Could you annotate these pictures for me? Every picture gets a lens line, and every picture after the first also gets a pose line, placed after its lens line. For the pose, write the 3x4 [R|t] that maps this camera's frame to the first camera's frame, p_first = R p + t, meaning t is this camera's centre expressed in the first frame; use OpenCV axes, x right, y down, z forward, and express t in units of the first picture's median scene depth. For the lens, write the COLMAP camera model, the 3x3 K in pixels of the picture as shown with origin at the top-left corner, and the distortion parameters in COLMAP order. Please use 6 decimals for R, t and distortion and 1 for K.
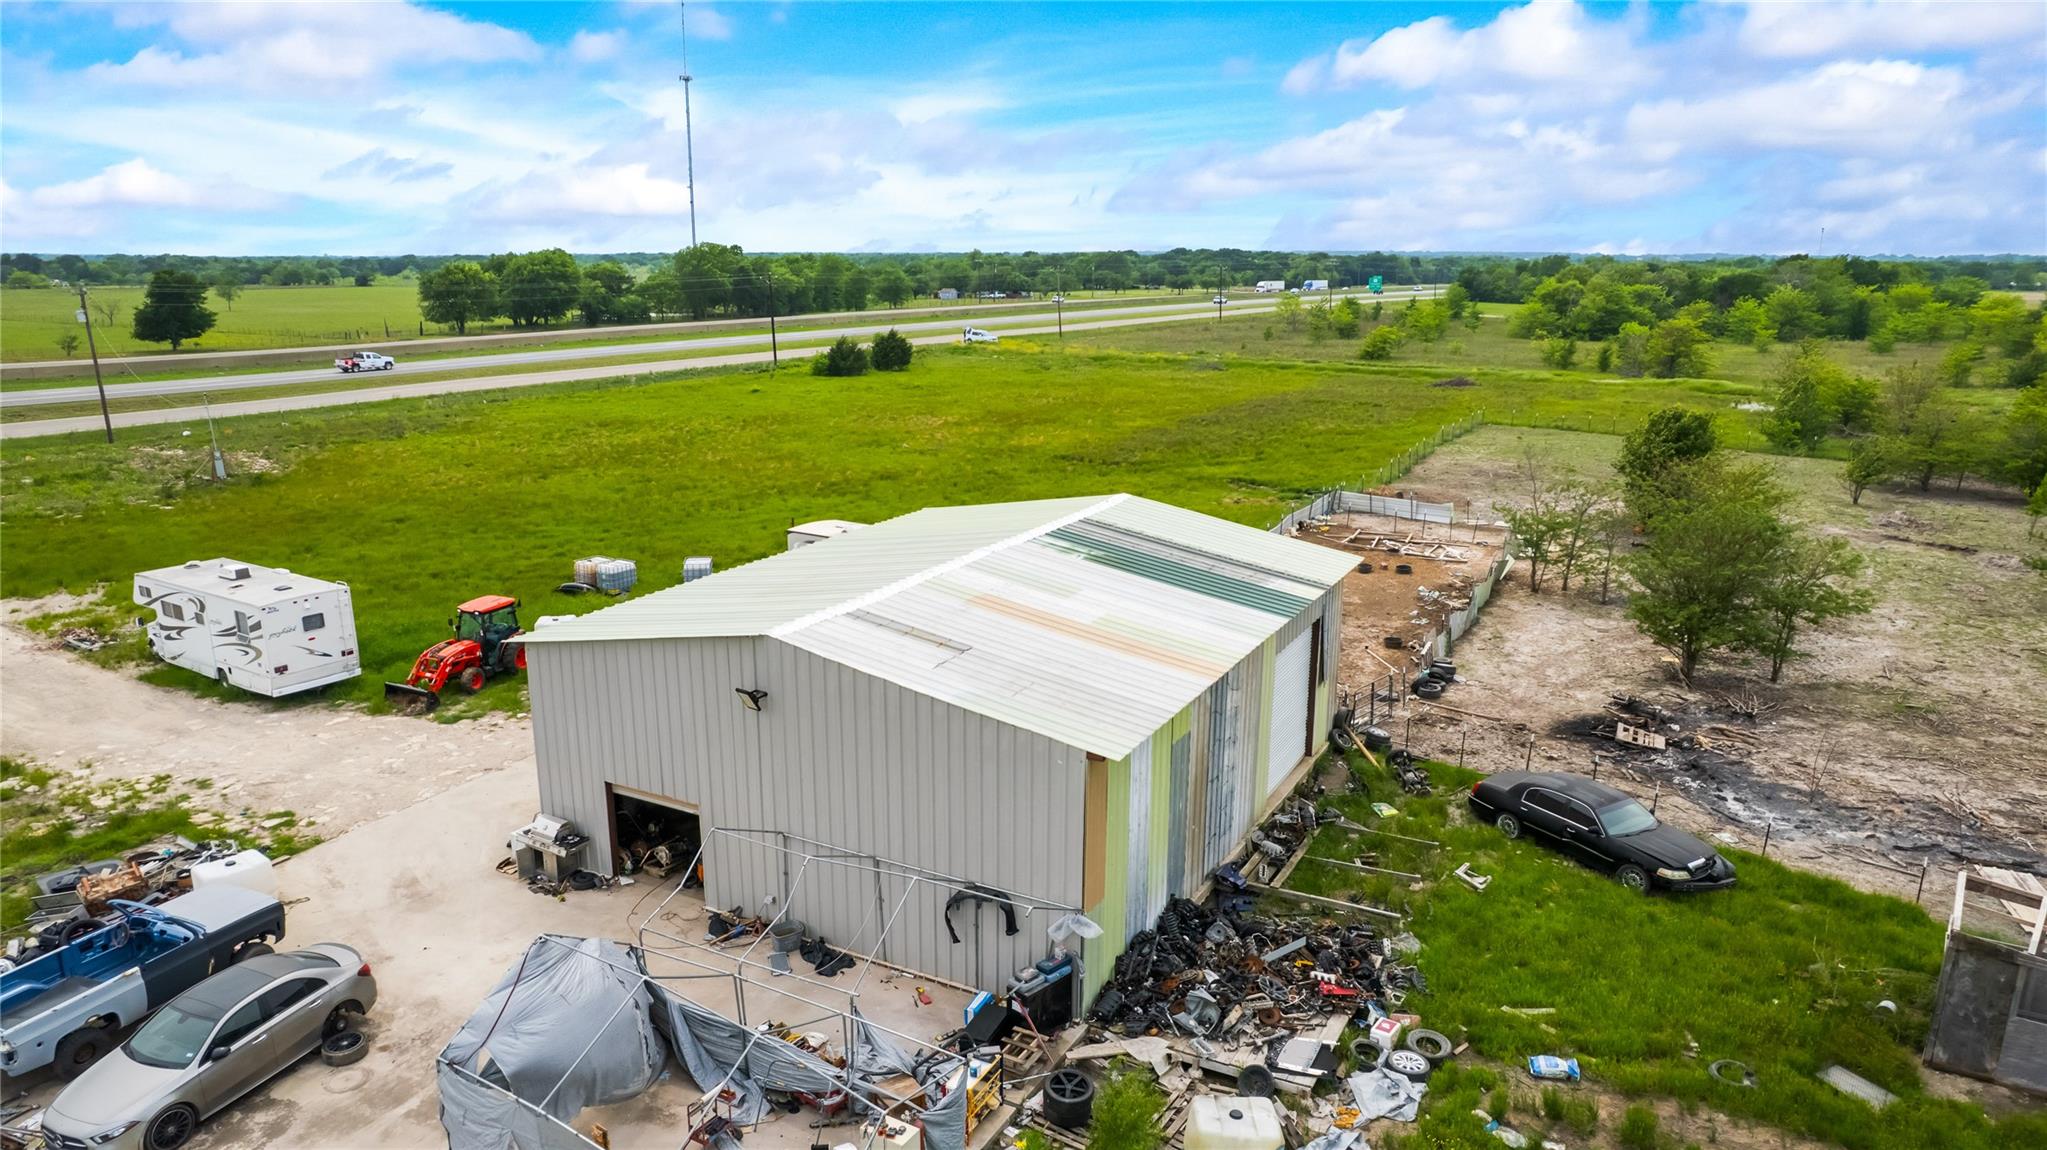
lens RADIAL K [[1307.5, 0, 1024.7], [0, 1307.5, 583.7], [0, 0, 1]] dist [-0.077753, 0.070221]
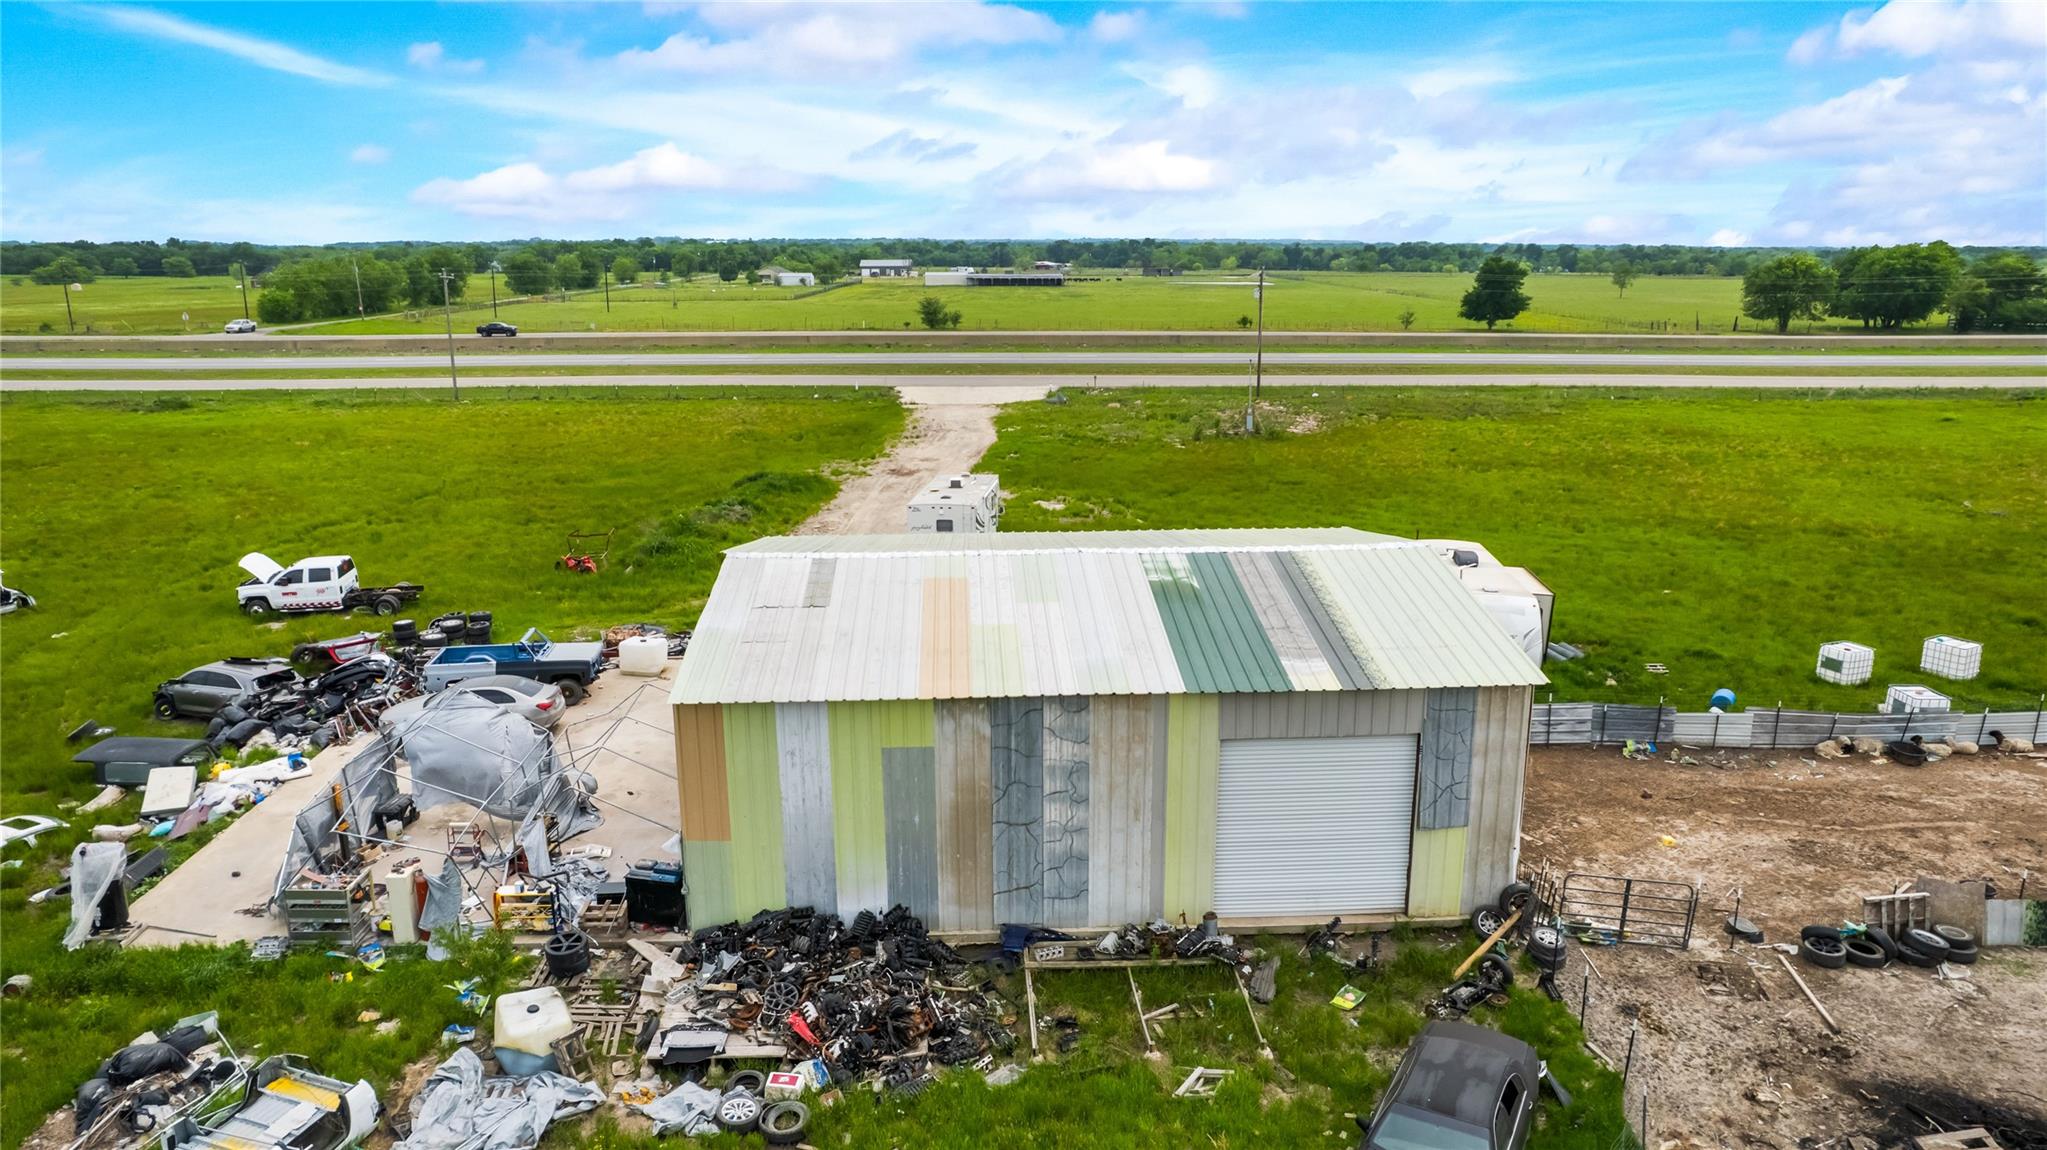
lens RADIAL K [[1307.5, 0, 1024.7], [0, 1307.5, 583.7], [0, 0, 1]] dist [-0.077753, 0.070221]
pose [[0.519700, 0.211220, -0.827827, 0.145096], [-0.205746, 0.971382, 0.118684, -0.020894], [0.829205, 0.108642, 0.548284, 0.079966]]
